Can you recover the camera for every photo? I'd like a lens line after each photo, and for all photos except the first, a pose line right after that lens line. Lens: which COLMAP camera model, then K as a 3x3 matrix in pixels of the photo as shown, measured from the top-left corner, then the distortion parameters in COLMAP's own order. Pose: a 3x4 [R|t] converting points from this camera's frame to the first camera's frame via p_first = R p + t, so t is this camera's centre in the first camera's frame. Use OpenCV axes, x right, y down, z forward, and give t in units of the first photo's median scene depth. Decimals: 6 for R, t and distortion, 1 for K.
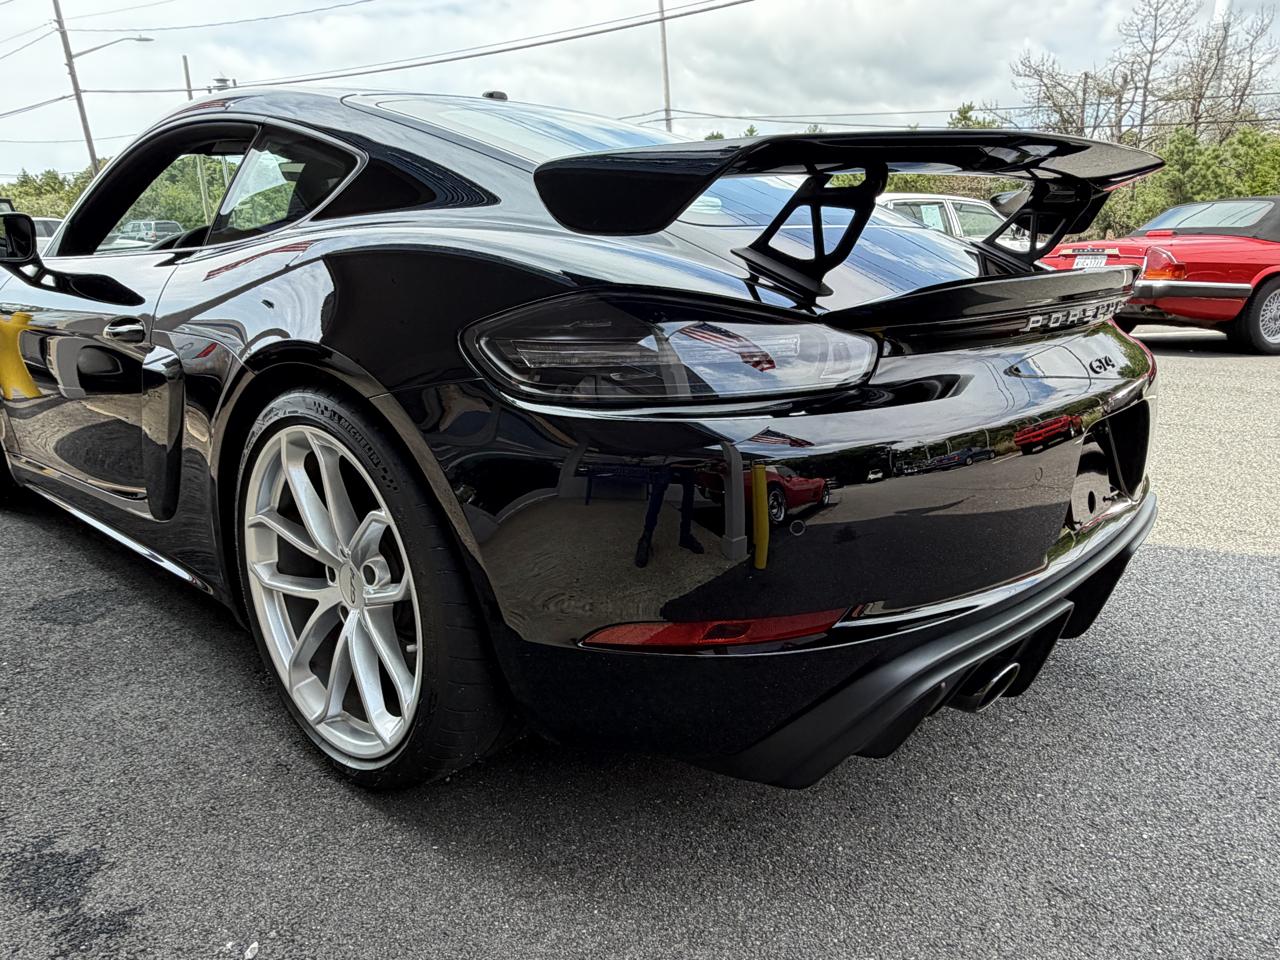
lens RADIAL K [[889.3, 0, 614.4], [0, 889.3, 494.1], [0, 0, 1]] dist [-0.013714, 0.011240]
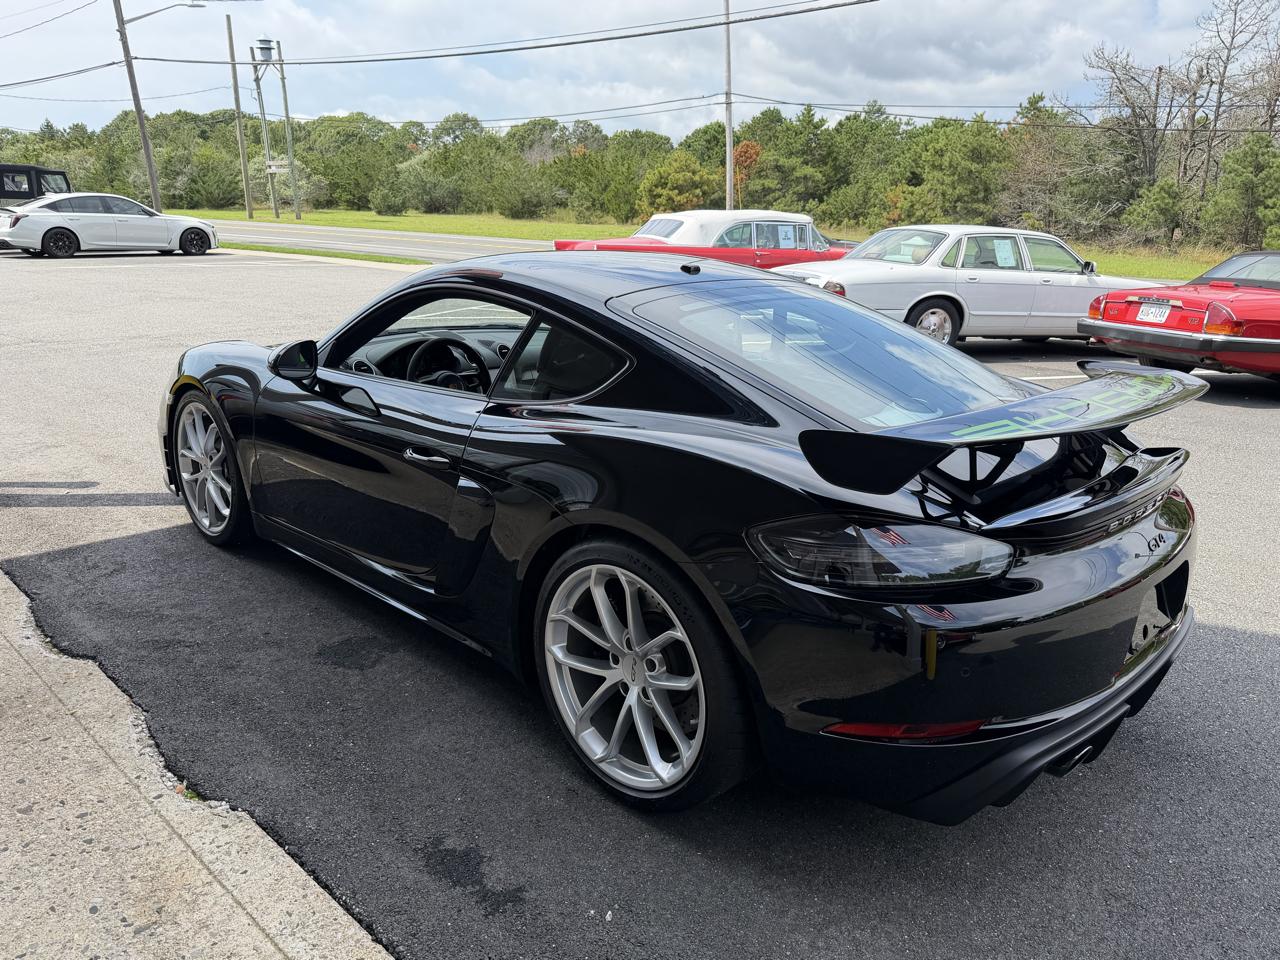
lens RADIAL K [[929.4, 0, 641.9], [0, 929.4, 478.8], [0, 0, 1]] dist [0.001801, -0.019469]
pose [[0.999392, 0.034858, -0.000577, -0.313353], [-0.034858, 0.999392, 0.000081, -0.227309], [0.000579, -0.000060, 1.000000, -0.560315]]
